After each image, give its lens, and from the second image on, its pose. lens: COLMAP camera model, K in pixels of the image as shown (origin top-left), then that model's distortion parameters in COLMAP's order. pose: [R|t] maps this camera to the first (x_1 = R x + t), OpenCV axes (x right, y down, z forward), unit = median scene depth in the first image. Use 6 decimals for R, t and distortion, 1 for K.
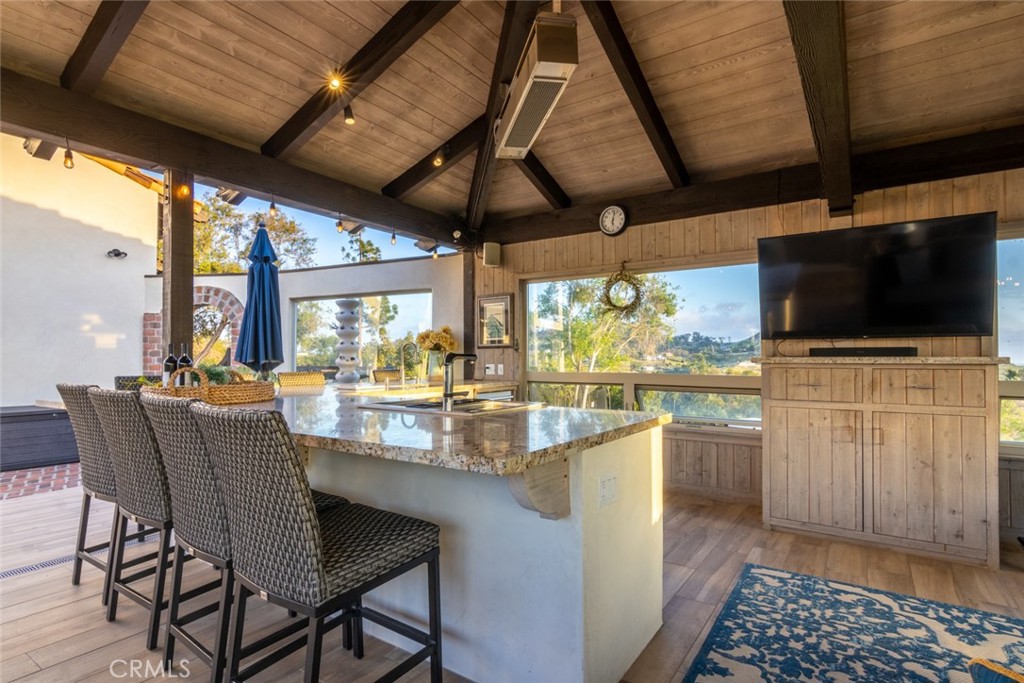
lens RADIAL K [[520.8, 0, 517.7], [0, 520.8, 347.8], [0, 0, 1]] dist [0.004221, 0.000600]
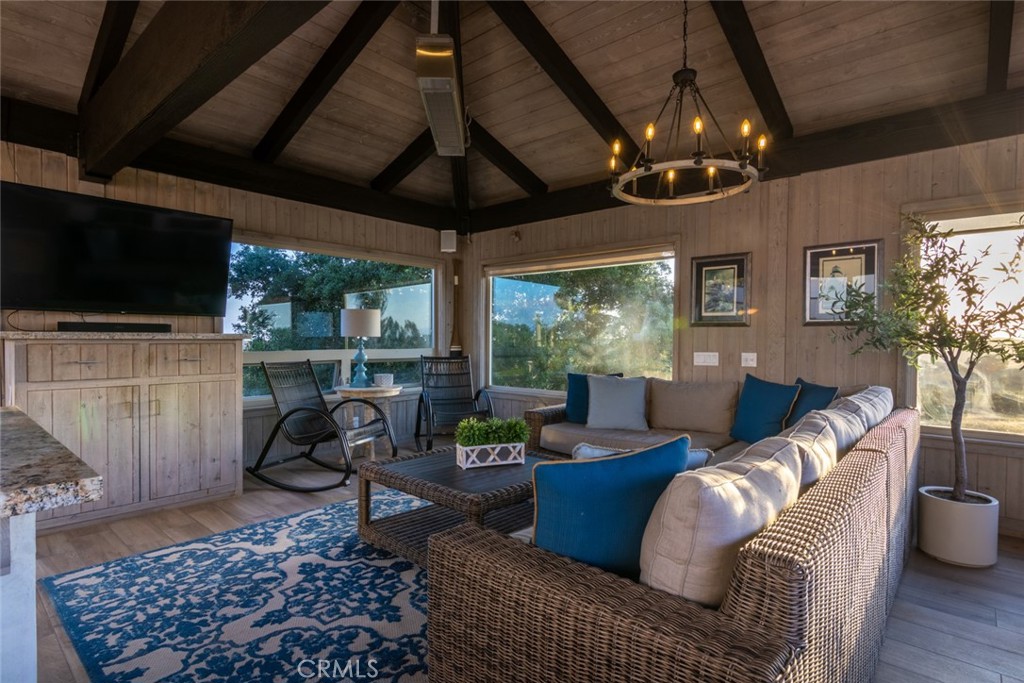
lens RADIAL K [[521.4, 0, 511.0], [0, 521.4, 348.2], [0, 0, 1]] dist [0.002293, 0.000245]
pose [[0.137175, -0.020017, 0.990345, -0.321714], [-0.026695, 0.999358, 0.023897, 0.005296], [-0.990187, -0.029715, 0.136552, 0.180815]]
